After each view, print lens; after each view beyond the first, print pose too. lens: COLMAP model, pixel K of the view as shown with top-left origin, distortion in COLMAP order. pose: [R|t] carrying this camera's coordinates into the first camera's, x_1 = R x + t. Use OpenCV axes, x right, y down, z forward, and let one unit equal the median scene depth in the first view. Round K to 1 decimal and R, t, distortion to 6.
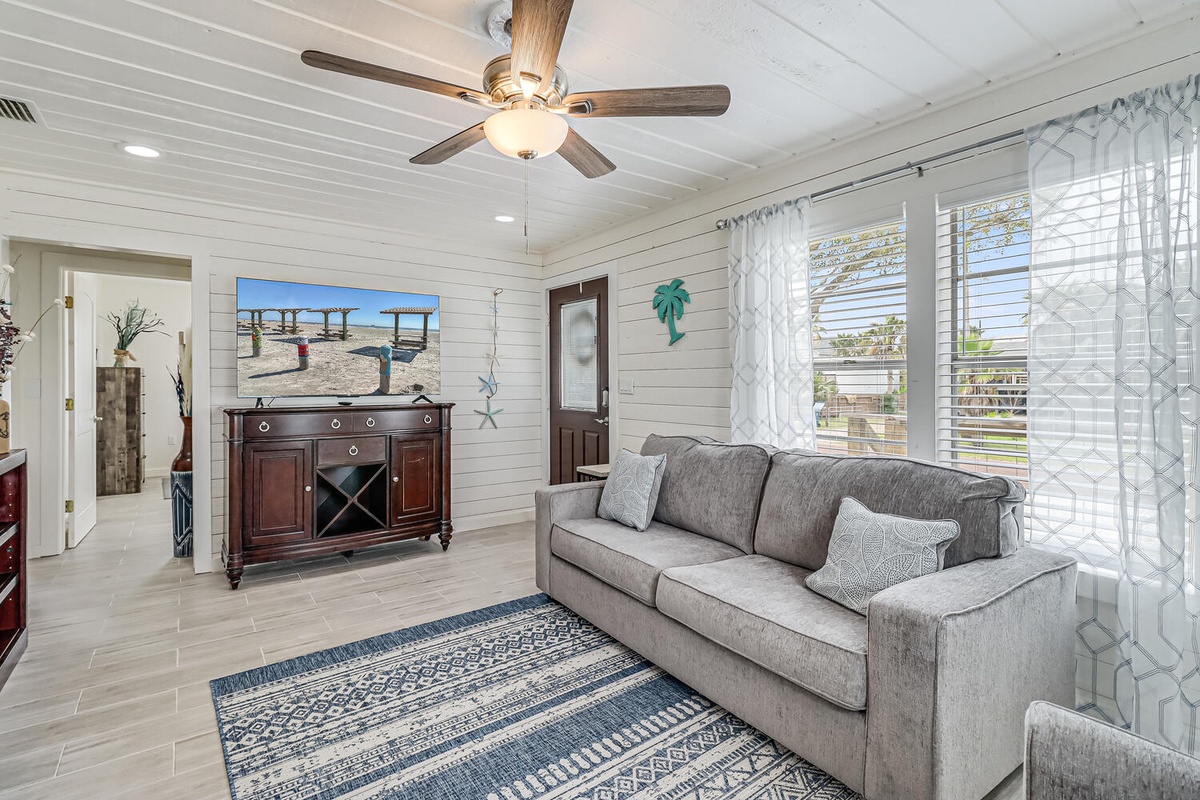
lens RADIAL K [[579.9, 0, 600.0], [0, 579.9, 400.0], [0, 0, 1]] dist [0.000936, -0.000310]
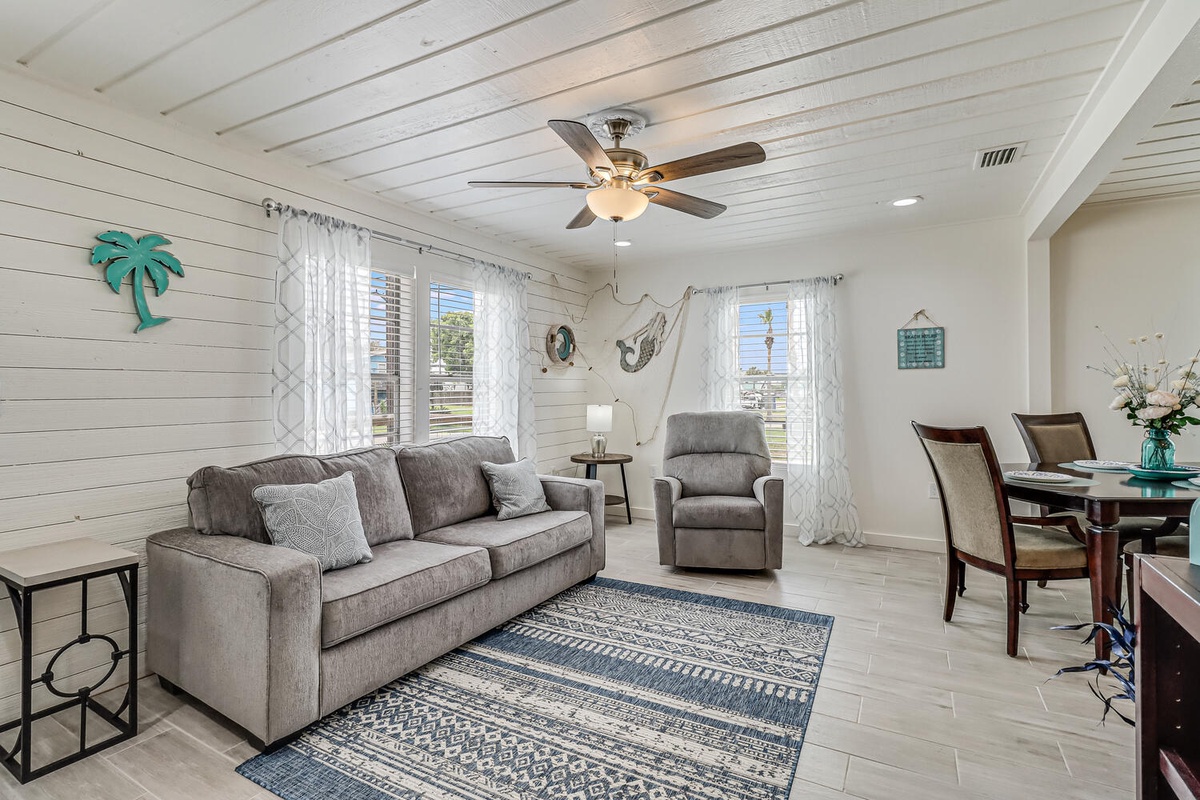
lens RADIAL K [[579.9, 0, 600.0], [0, 579.9, 400.0], [0, 0, 1]] dist [0.000936, -0.000310]
pose [[-0.430593, -0.017156, 0.902383, -1.160907], [0.031677, 0.998916, 0.034107, -0.043994], [-0.901990, 0.043271, -0.429582, 1.419324]]
